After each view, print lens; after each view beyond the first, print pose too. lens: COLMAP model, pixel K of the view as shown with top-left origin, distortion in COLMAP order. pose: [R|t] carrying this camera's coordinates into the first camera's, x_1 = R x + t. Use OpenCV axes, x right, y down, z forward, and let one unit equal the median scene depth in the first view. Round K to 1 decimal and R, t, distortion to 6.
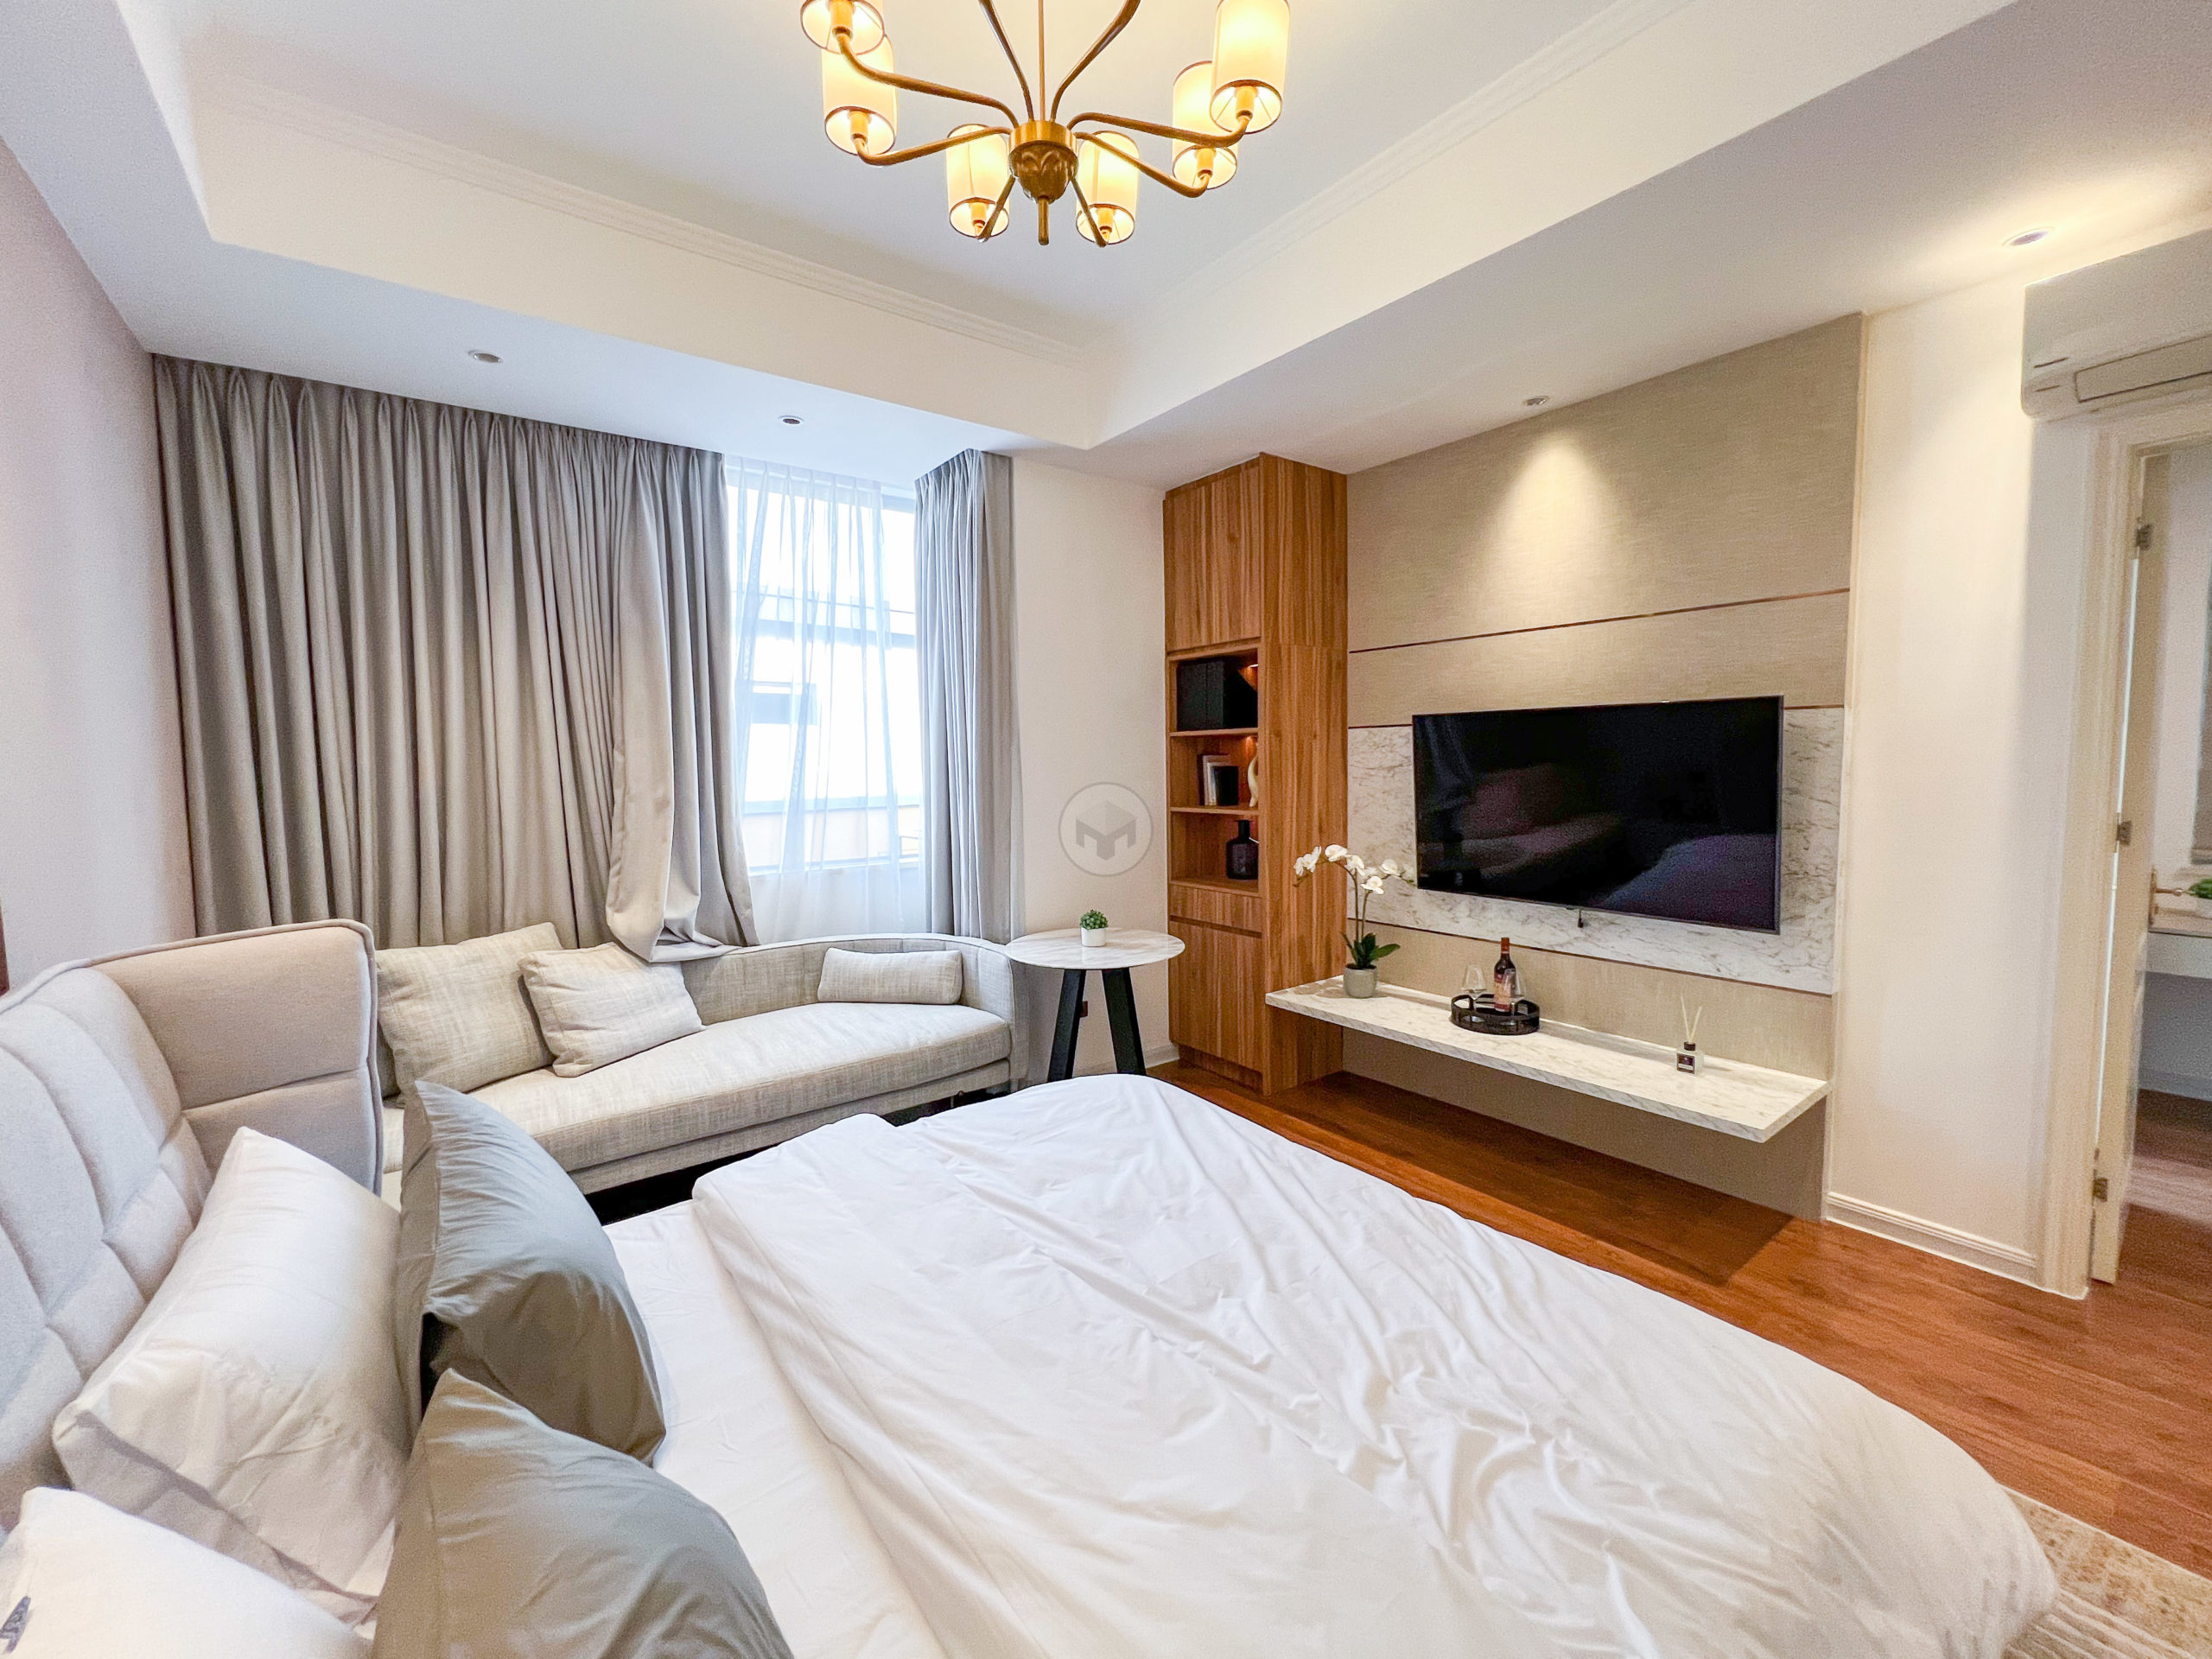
lens RADIAL K [[901.3, 0, 1106.8], [0, 901.3, 822.9], [0, 0, 1]] dist [-0.001135, 0.000105]
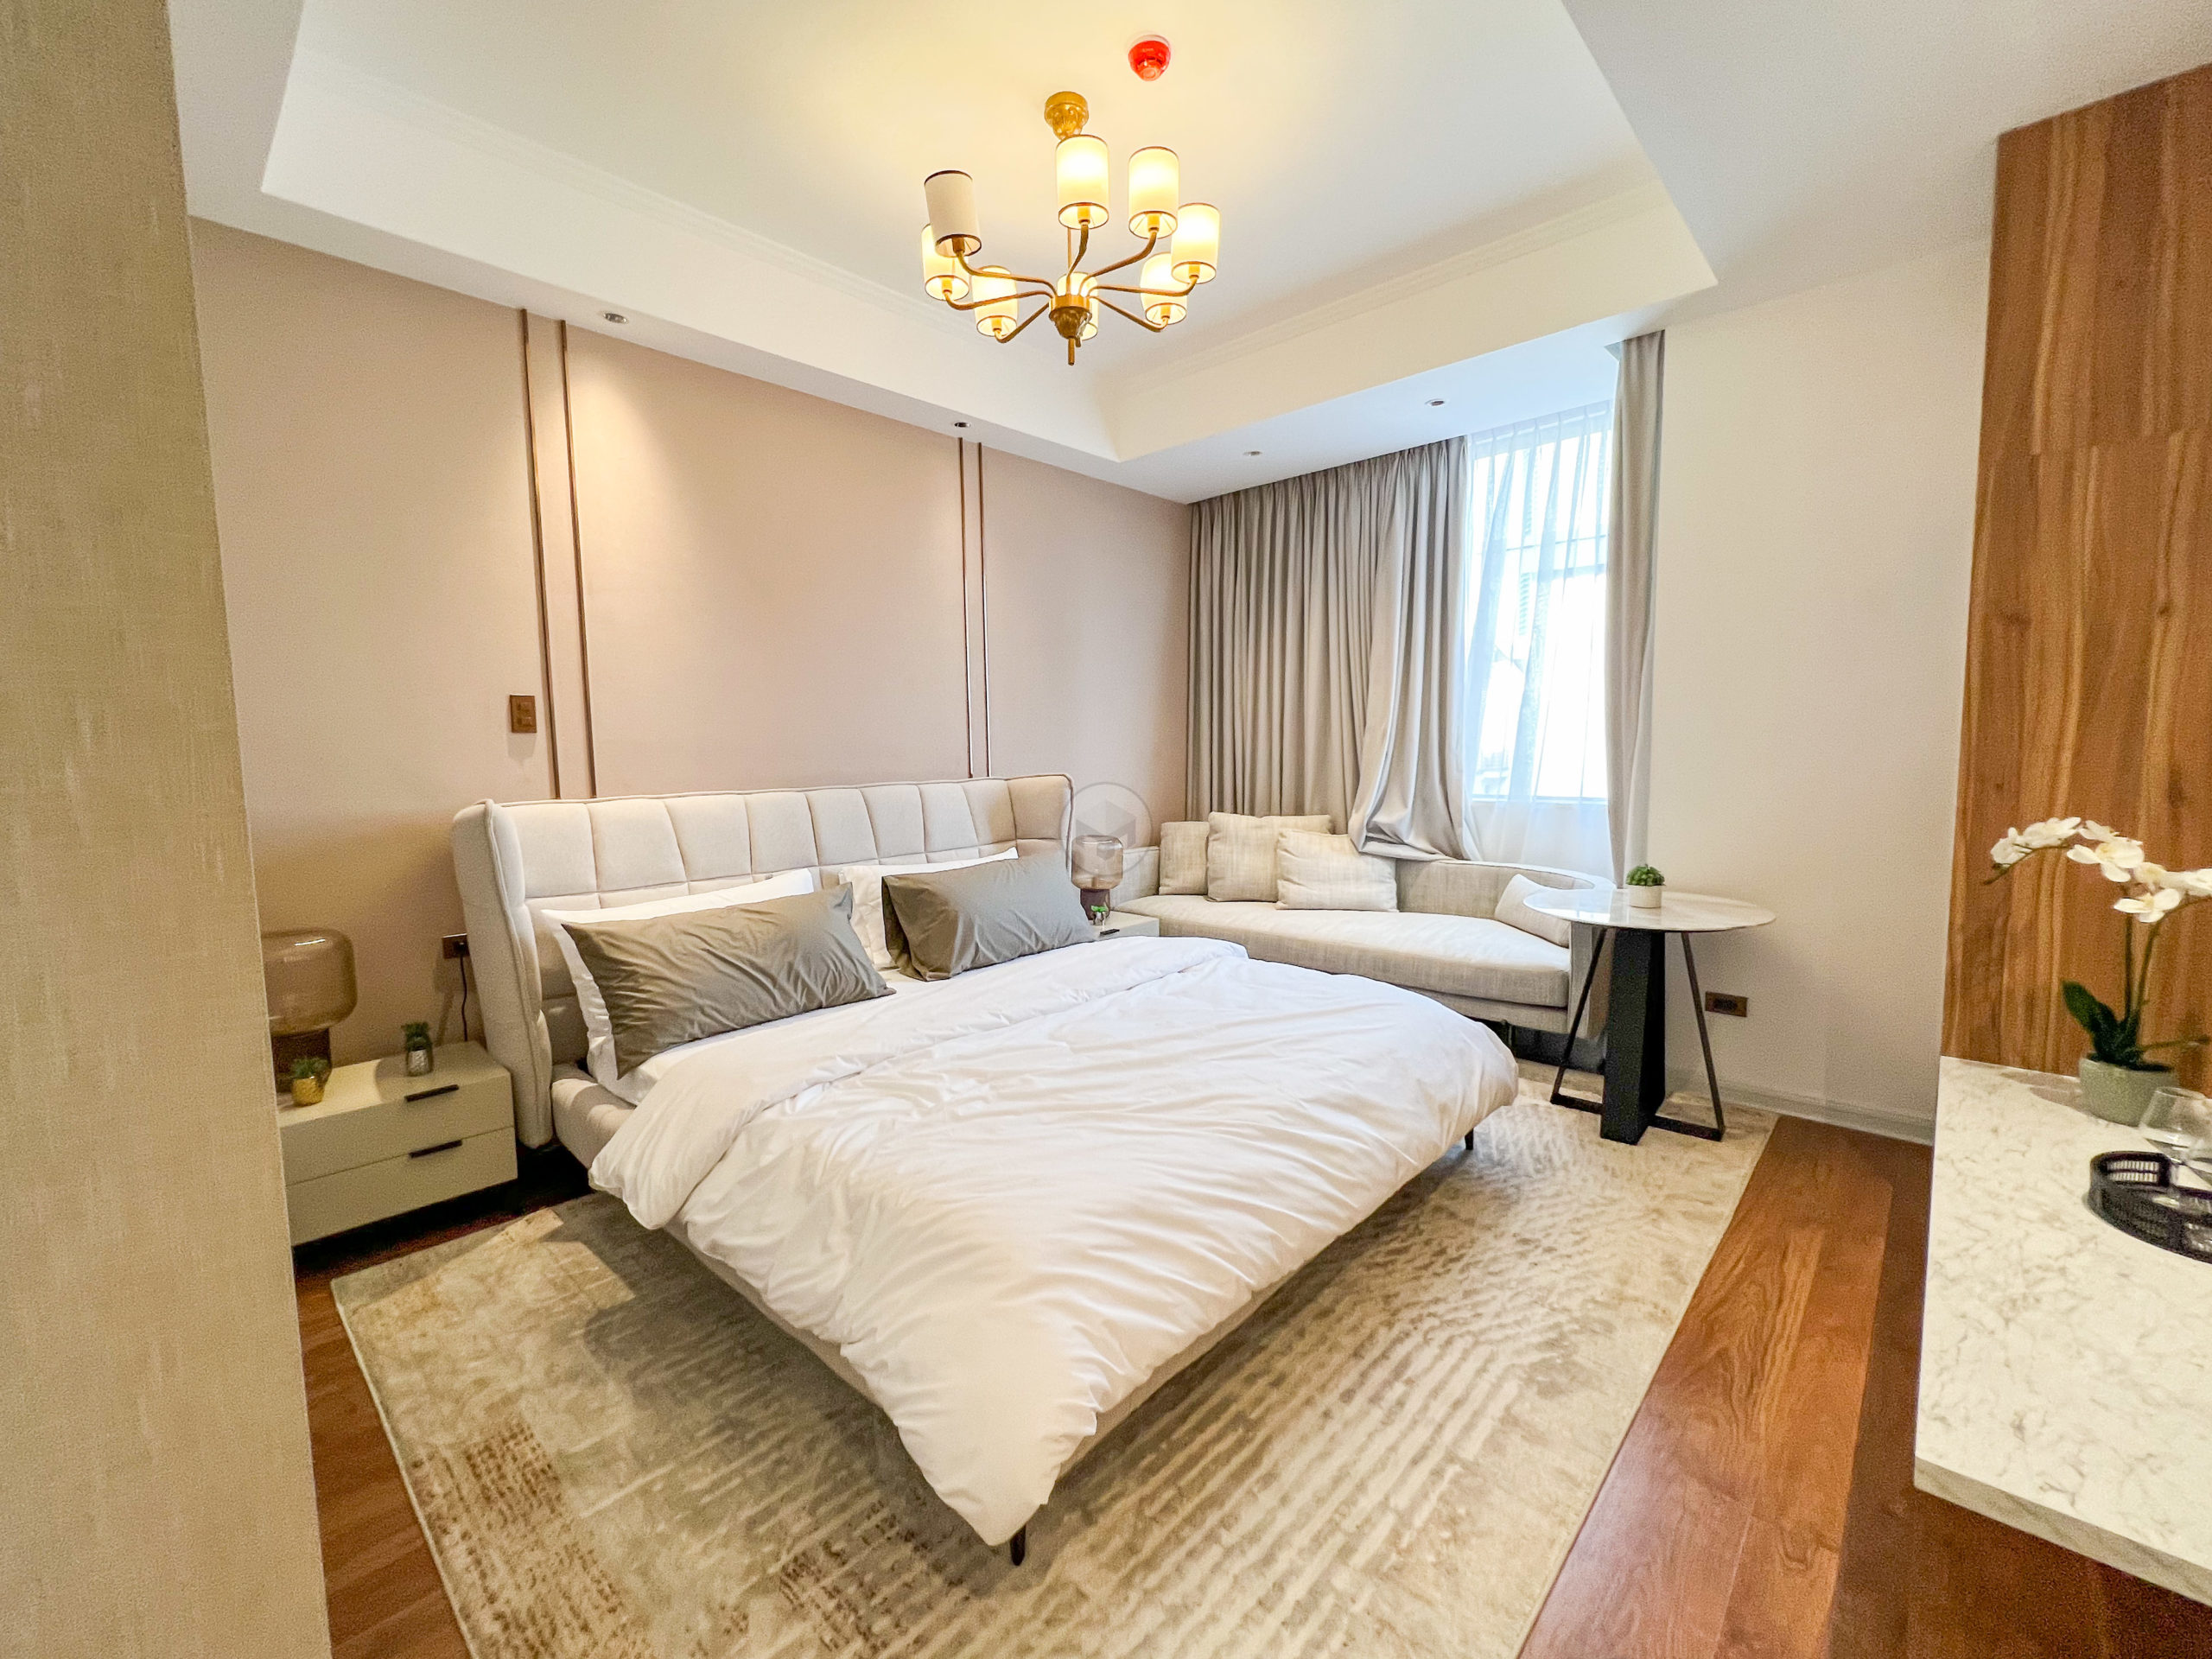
lens RADIAL K [[901.3, 0, 1106.8], [0, 901.3, 822.9], [0, 0, 1]] dist [-0.001135, 0.000105]
pose [[0.190004, 0.099582, -0.976720, 0.698782], [-0.046835, 0.994629, 0.092297, 0.004092], [0.980666, 0.028207, 0.193648, 0.345098]]
